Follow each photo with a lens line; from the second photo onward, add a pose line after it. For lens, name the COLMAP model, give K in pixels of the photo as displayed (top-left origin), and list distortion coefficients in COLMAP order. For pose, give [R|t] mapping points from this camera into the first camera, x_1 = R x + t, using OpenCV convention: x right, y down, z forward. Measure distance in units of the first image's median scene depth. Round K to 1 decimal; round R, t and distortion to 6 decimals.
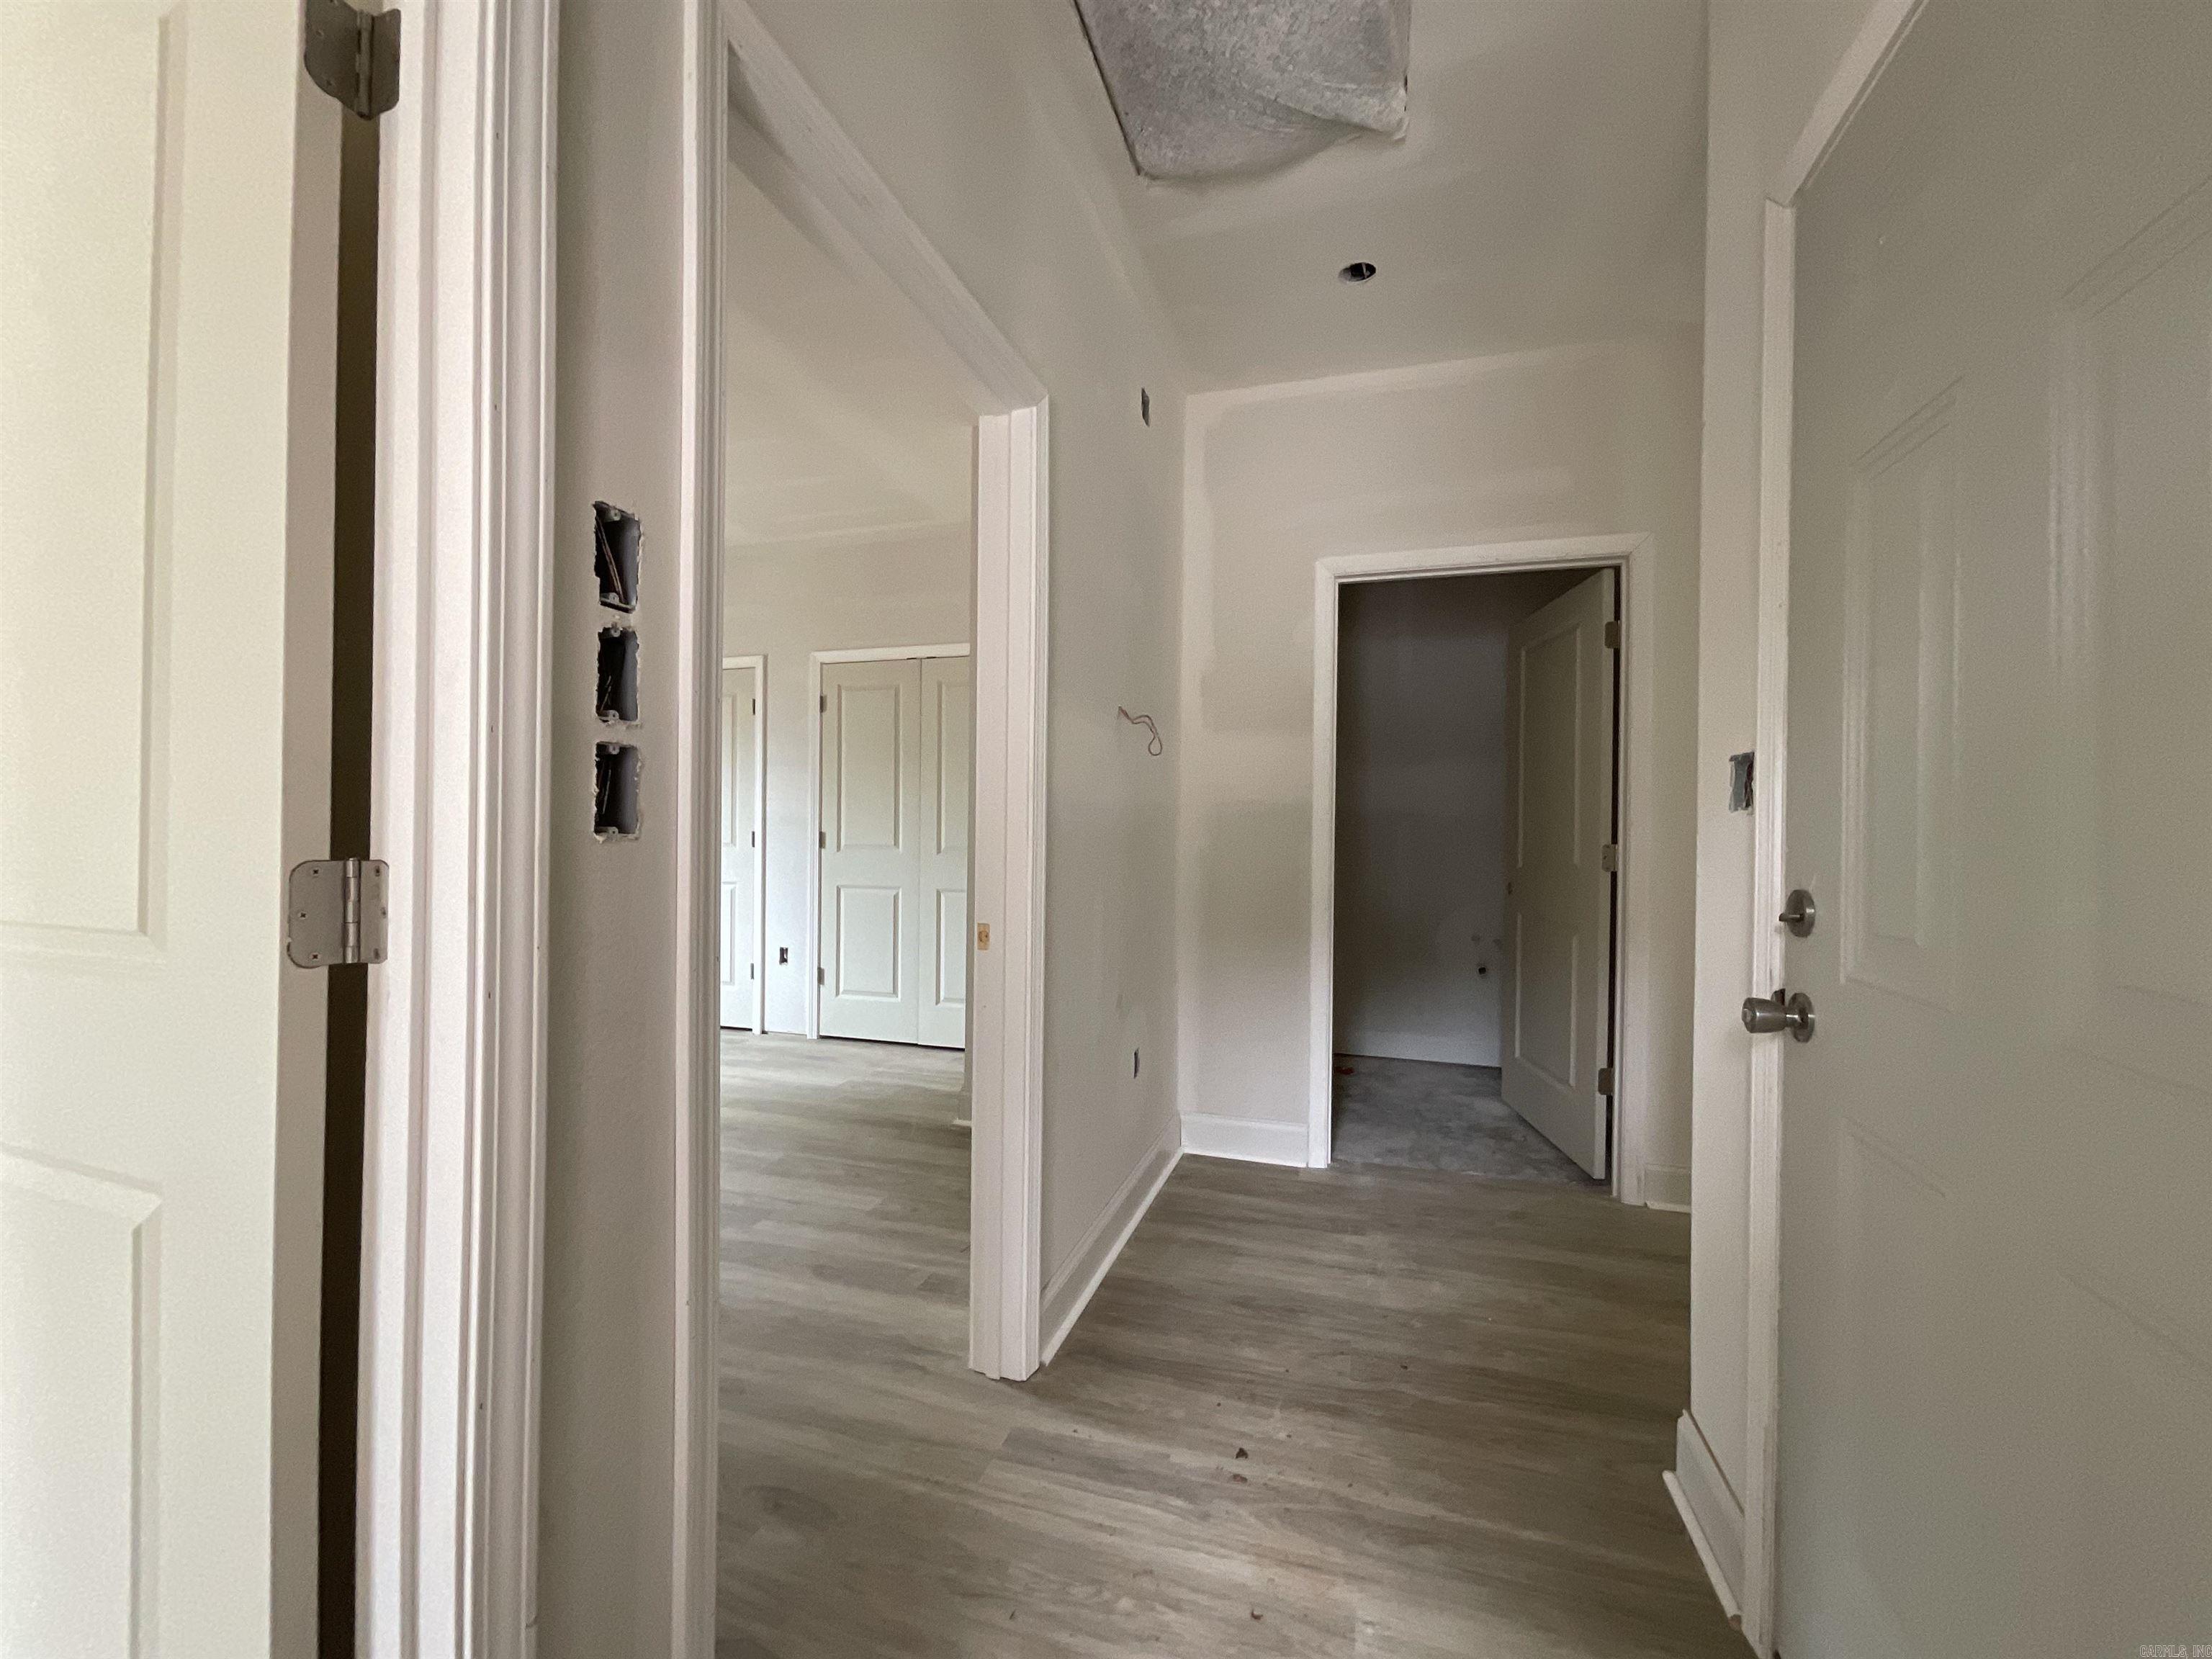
lens RADIAL K [[901.7, 0, 1106.0], [0, 901.7, 829.5], [0, 0, 1]] dist [0.000624, 0.000228]
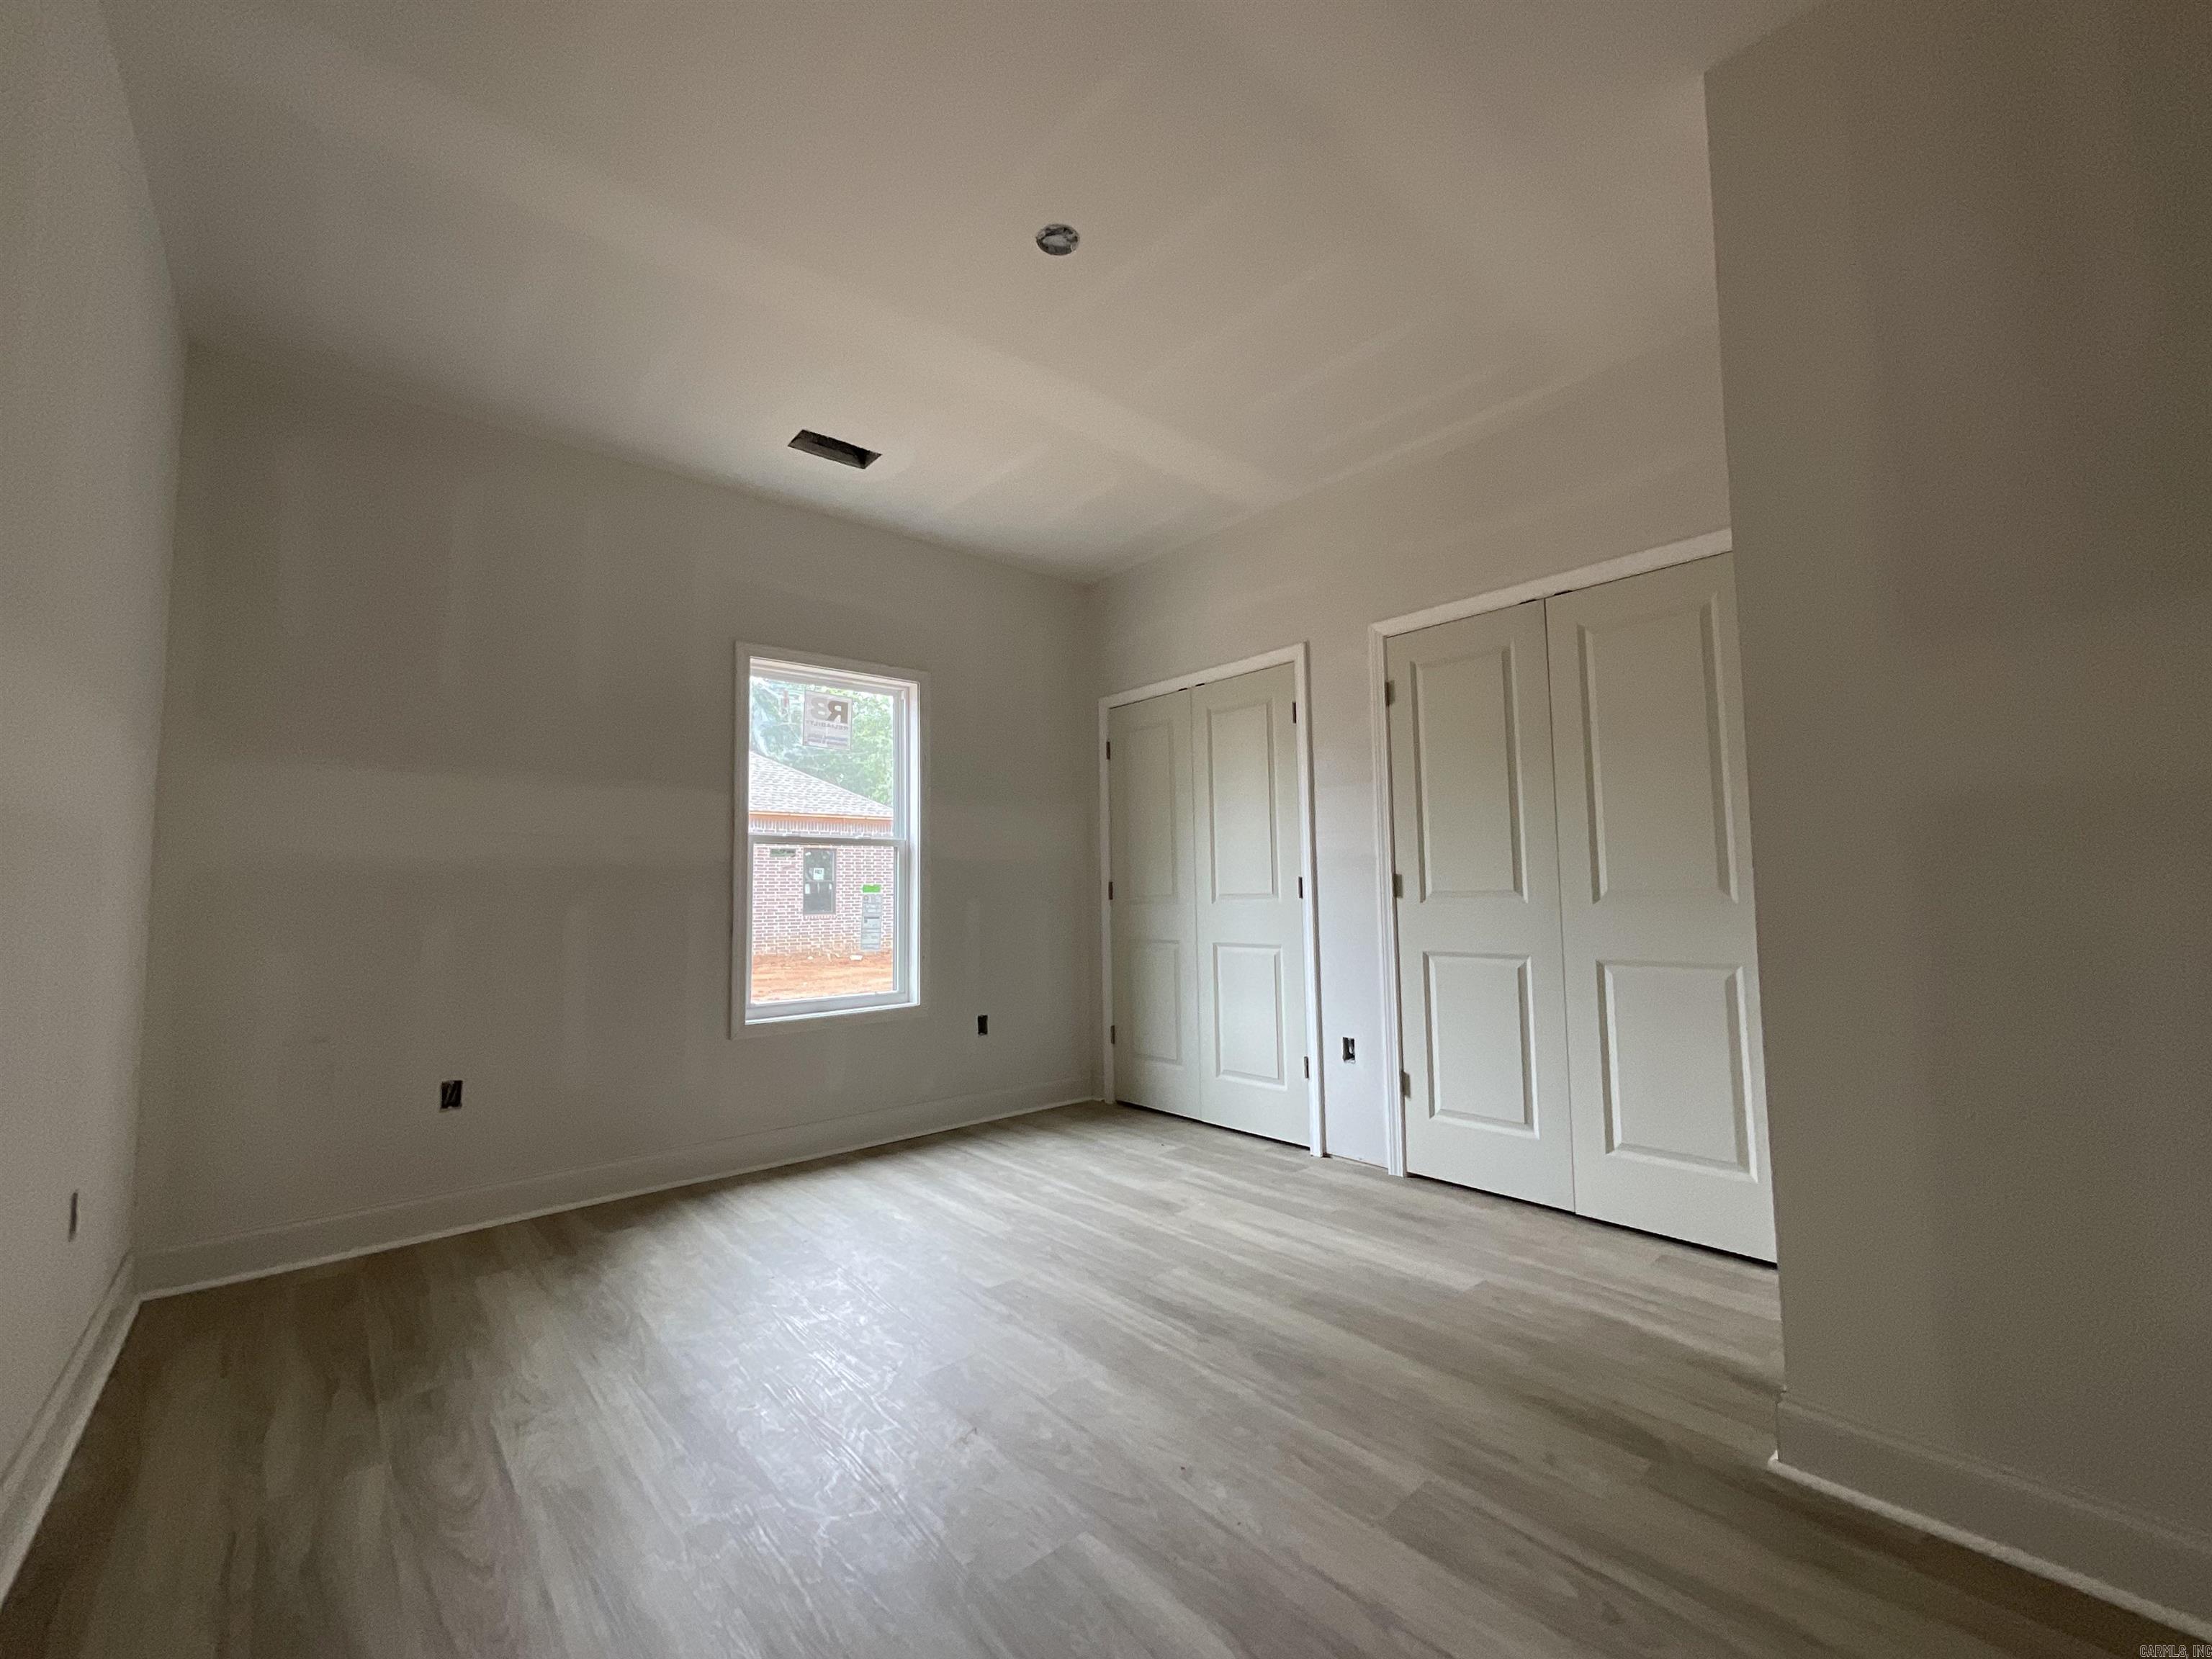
lens RADIAL K [[901.7, 0, 1106.0], [0, 901.7, 829.5], [0, 0, 1]] dist [0.000624, 0.000228]
pose [[0.852966, -0.056842, -0.518863, -0.143634], [0.021661, 0.997051, -0.073620, 0.014951], [0.521518, 0.051556, 0.851682, 0.287778]]
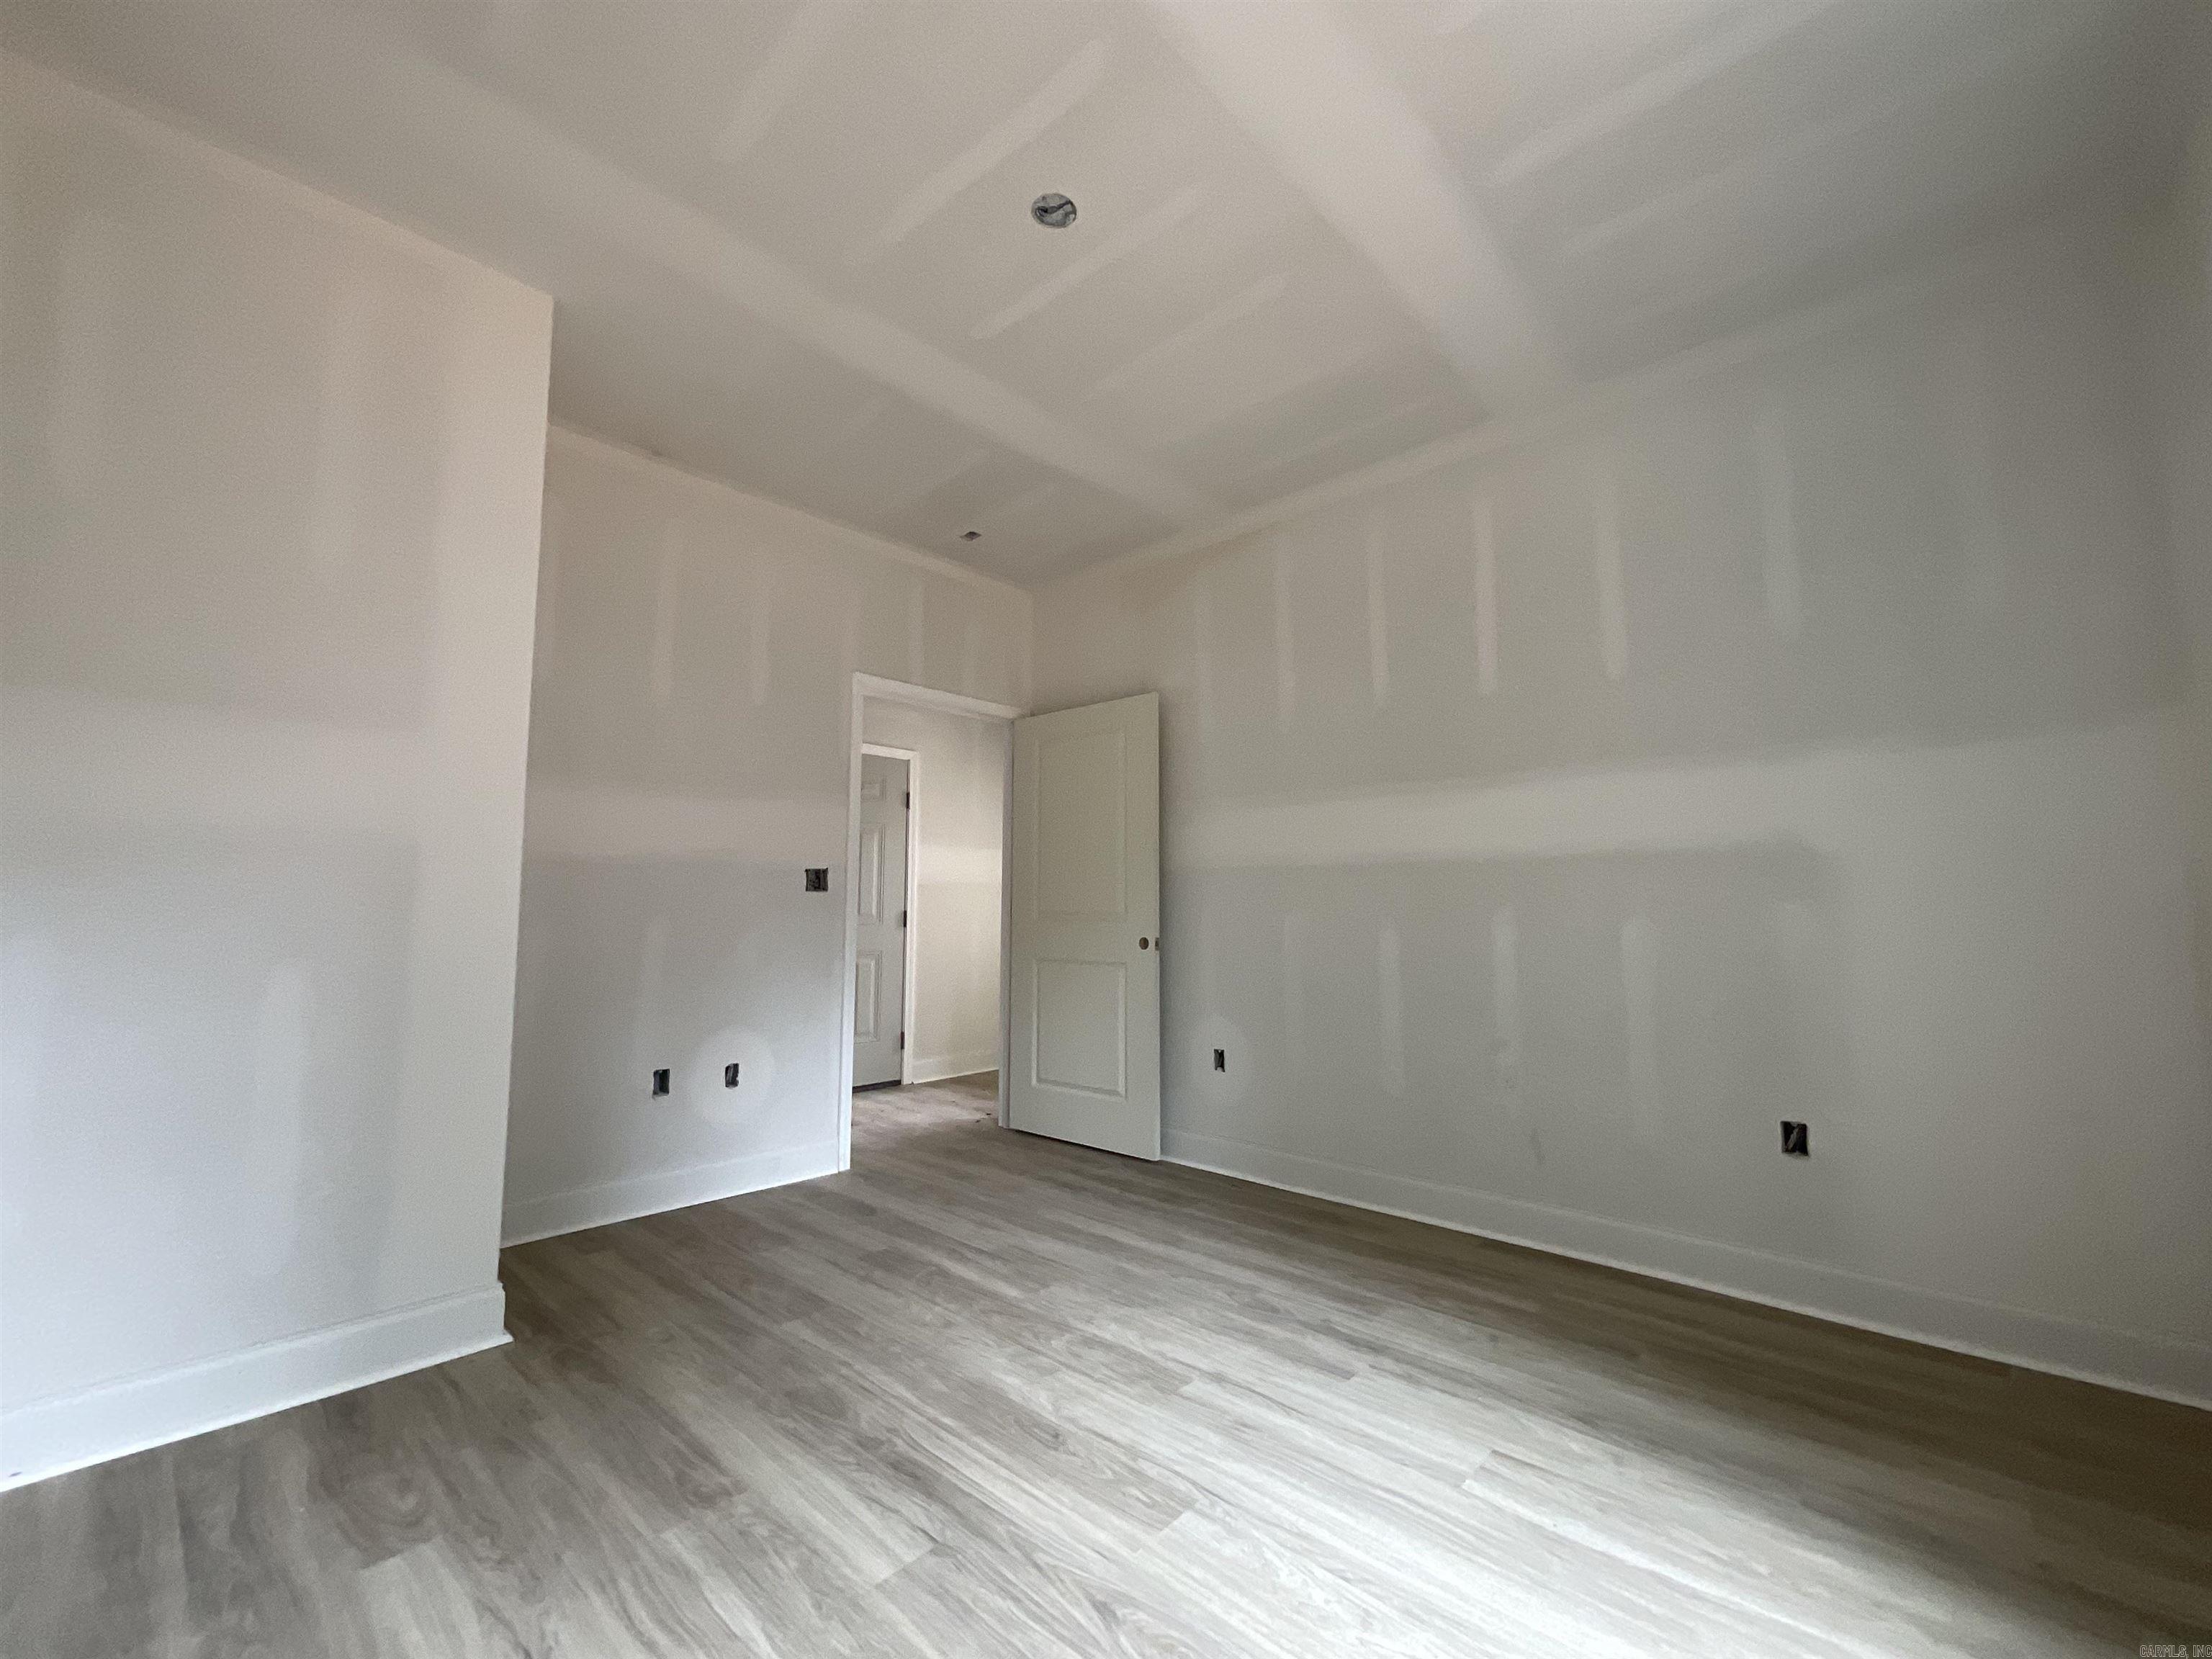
lens RADIAL K [[901.7, 0, 1106.0], [0, 901.7, 829.5], [0, 0, 1]] dist [0.000624, 0.000228]
pose [[-0.903360, 0.030945, 0.427765, -0.595650], [-0.006427, 0.996305, -0.085647, 0.014776], [-0.428834, -0.080119, -0.899823, 1.021963]]
